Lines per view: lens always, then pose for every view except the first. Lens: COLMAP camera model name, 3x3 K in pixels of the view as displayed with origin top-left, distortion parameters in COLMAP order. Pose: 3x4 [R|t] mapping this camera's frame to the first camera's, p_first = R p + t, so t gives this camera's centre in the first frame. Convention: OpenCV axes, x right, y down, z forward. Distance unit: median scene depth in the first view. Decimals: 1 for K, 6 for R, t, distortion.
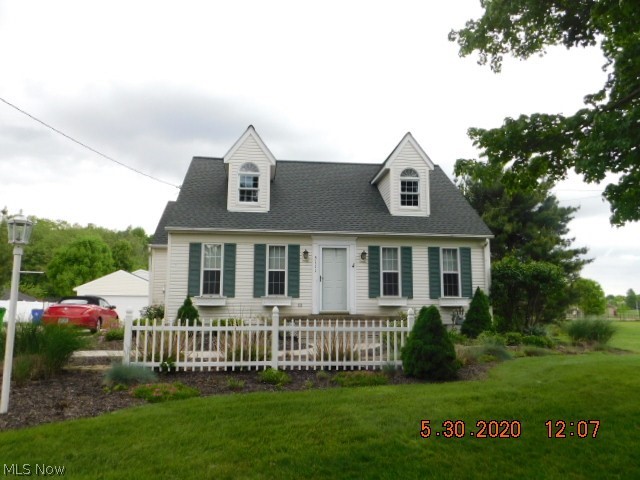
lens RADIAL K [[521.9, 0, 320.1], [0, 521.9, 244.3], [0, 0, 1]] dist [0.001338, -0.002811]
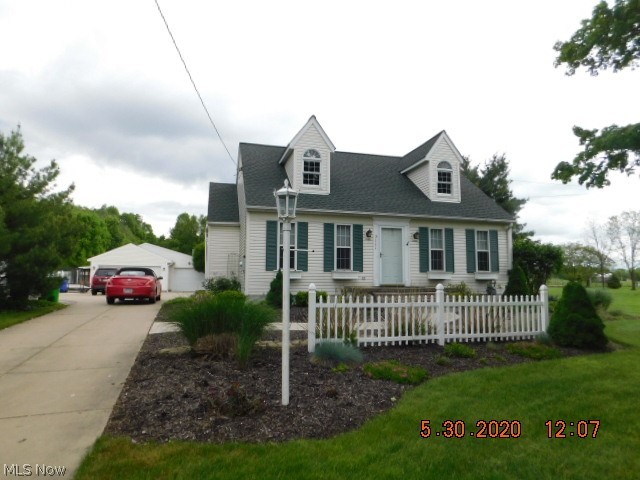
lens RADIAL K [[425.7, 0, 319.1], [0, 425.7, 238.3], [0, 0, 1]] dist [-0.055248, 0.022780]
pose [[0.989508, 0.016657, 0.143517, -0.258983], [-0.021467, 0.999256, 0.032031, 0.002785], [-0.142877, -0.034775, 0.989129, 0.106212]]
